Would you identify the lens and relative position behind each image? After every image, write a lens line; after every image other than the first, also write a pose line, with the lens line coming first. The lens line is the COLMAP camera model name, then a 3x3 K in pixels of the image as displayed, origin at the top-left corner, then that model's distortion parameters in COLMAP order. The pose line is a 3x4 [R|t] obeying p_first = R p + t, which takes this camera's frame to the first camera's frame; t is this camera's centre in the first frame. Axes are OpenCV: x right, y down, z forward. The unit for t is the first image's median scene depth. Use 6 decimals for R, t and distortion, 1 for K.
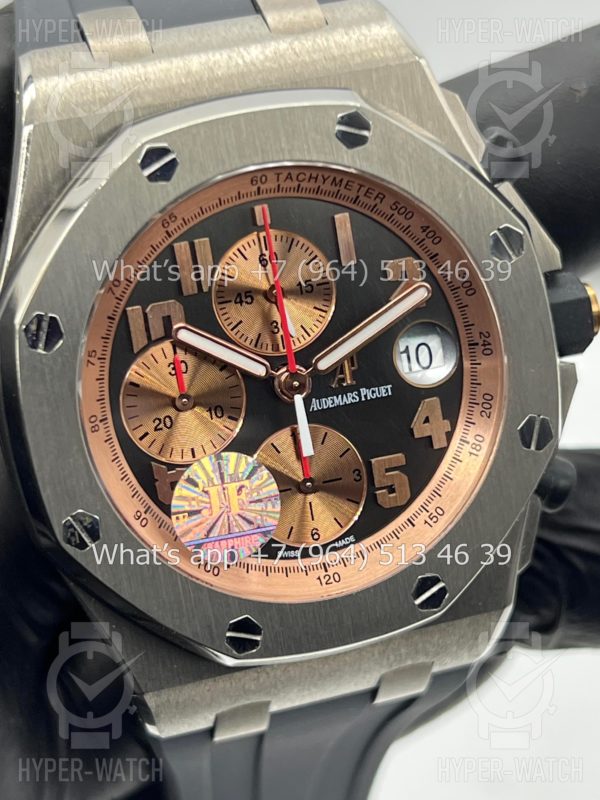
lens RADIAL K [[1858.9, 0, 296.6], [0, 1858.9, 398.6], [0, 0, 1]] dist [0.253821, 0.000000]
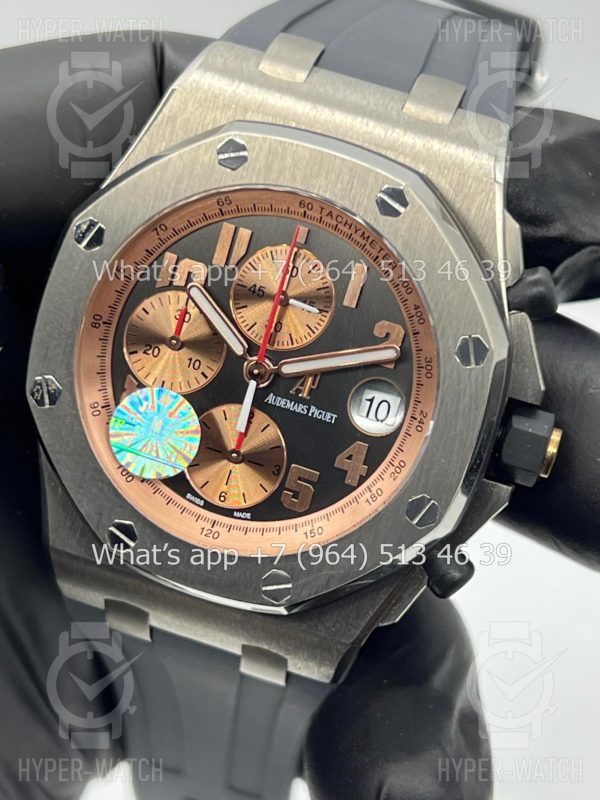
lens RADIAL K [[1858.9, 0, 302.3], [0, 1858.9, 401.7], [0, 0, 1]] dist [0.253821, 0.000000]
pose [[0.823215, 0.459721, -0.333128, 0.425611], [-0.476394, 0.878530, 0.035133, -0.046523], [0.308814, 0.129778, 0.942227, -0.108074]]
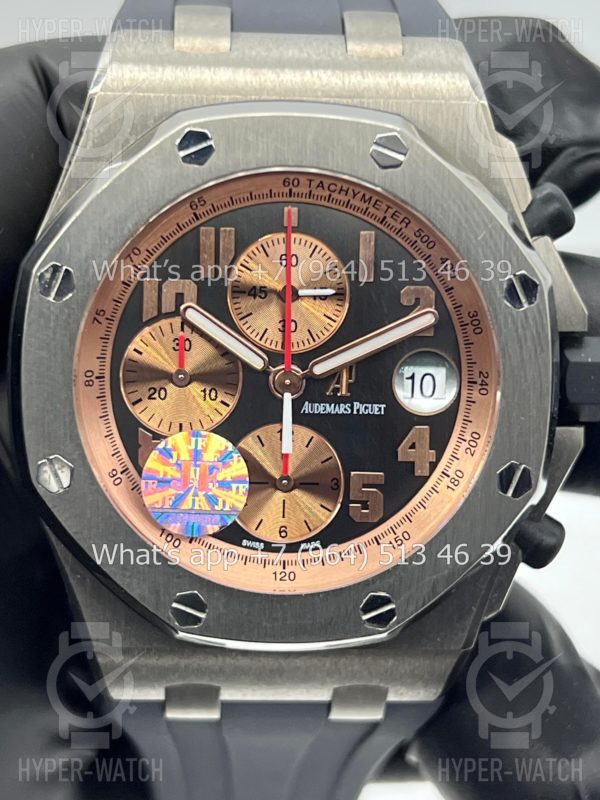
lens RADIAL K [[1858.9, 0, 297.1], [0, 1858.9, 401.4], [0, 0, 1]] dist [0.253821, 0.000000]
pose [[0.965687, 0.200879, -0.164607, 0.175807], [-0.208609, 0.977510, -0.030920, 0.033333], [0.154694, 0.064198, 0.985874, -0.018472]]
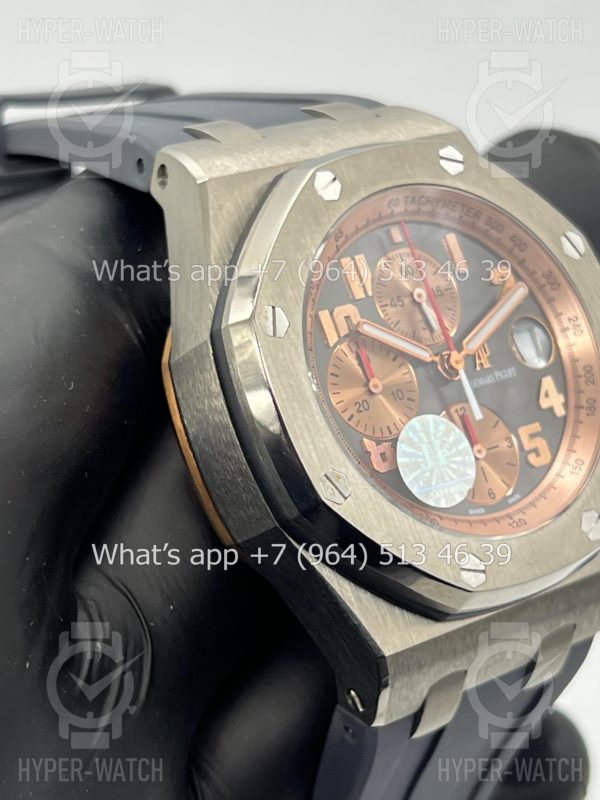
lens RADIAL K [[1858.9, 0, 301.6], [0, 1858.9, 400.5], [0, 0, 1]] dist [0.253821, 0.000000]
pose [[0.928374, -0.124317, 0.350238, -0.506382], [0.234207, 0.927416, -0.291626, 0.334960], [-0.288562, 0.352766, 0.890106, -0.016251]]
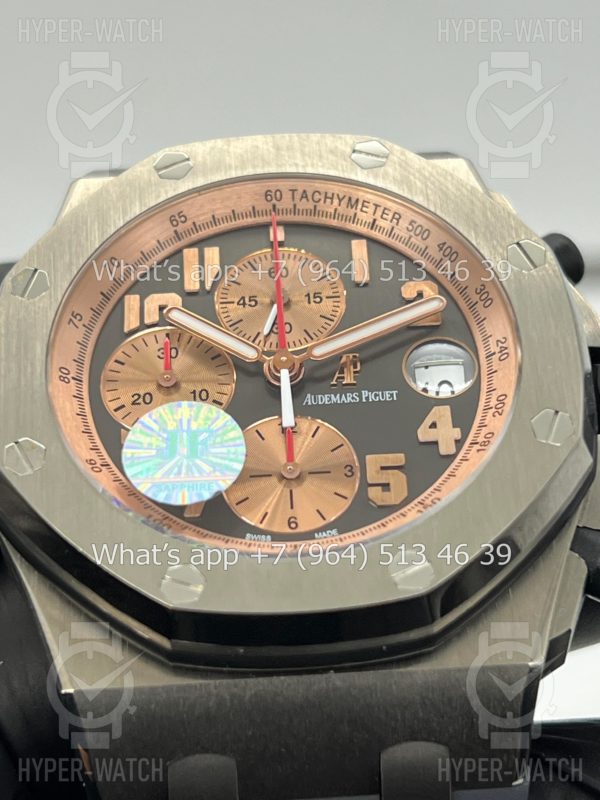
lens RADIAL K [[1858.9, 0, 294.4], [0, 1858.9, 398.7], [0, 0, 1]] dist [0.253821, 0.000000]
pose [[0.960703, -0.043618, -0.274131, 0.257477], [-0.144970, 0.763348, -0.629510, 0.588835], [0.236715, 0.644513, 0.727027, 0.333757]]
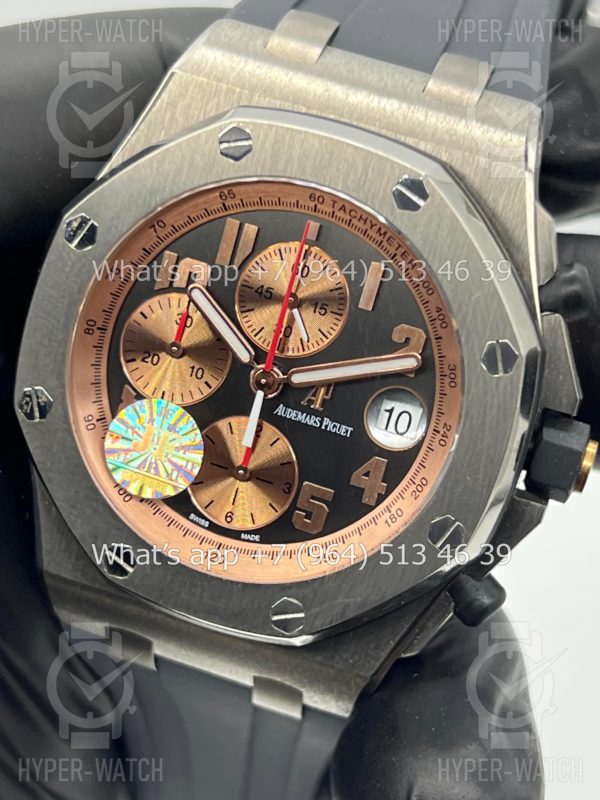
lens RADIAL K [[1858.9, 0, 303.7], [0, 1858.9, 401.2], [0, 0, 1]] dist [0.253821, 0.000000]
pose [[0.816954, 0.458041, -0.350408, 0.401861], [-0.469312, 0.881149, 0.057635, -0.070751], [0.335161, 0.117366, 0.934822, -0.006758]]
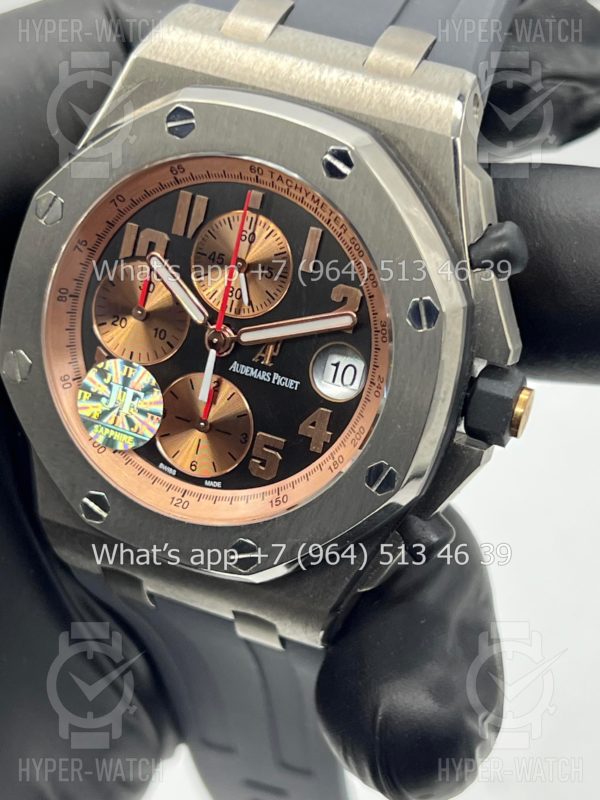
lens RADIAL K [[1858.9, 0, 299.9], [0, 1858.9, 398.7], [0, 0, 1]] dist [0.253821, 0.000000]
pose [[0.772873, 0.451537, -0.445849, 0.580001], [-0.434800, 0.888580, 0.146198, -0.169916], [0.462187, 0.080862, 0.883088, -0.015277]]
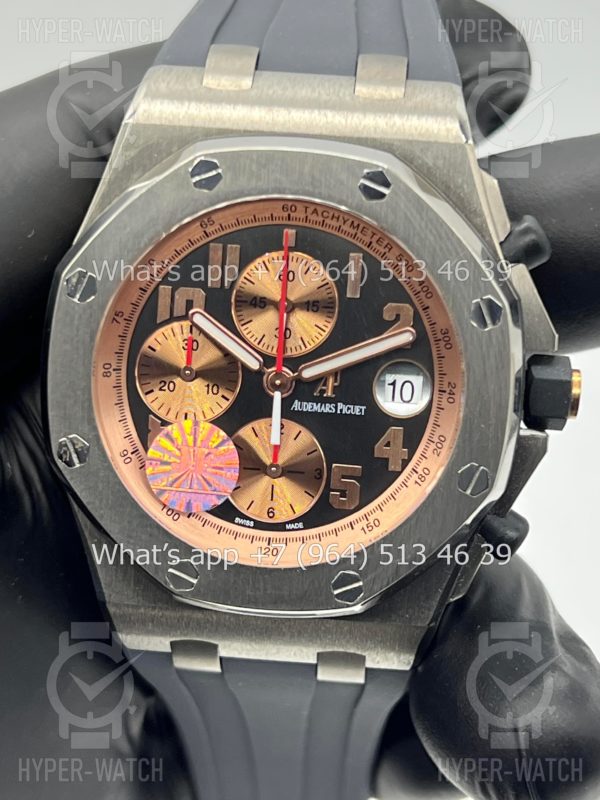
lens RADIAL K [[1858.9, 0, 303.7], [0, 1858.9, 397.3], [0, 0, 1]] dist [0.253821, 0.000000]
pose [[0.930425, 0.255803, -0.262438, 0.325041], [-0.262496, 0.964883, 0.009859, -0.014638], [0.255744, 0.059716, 0.964898, -0.135092]]
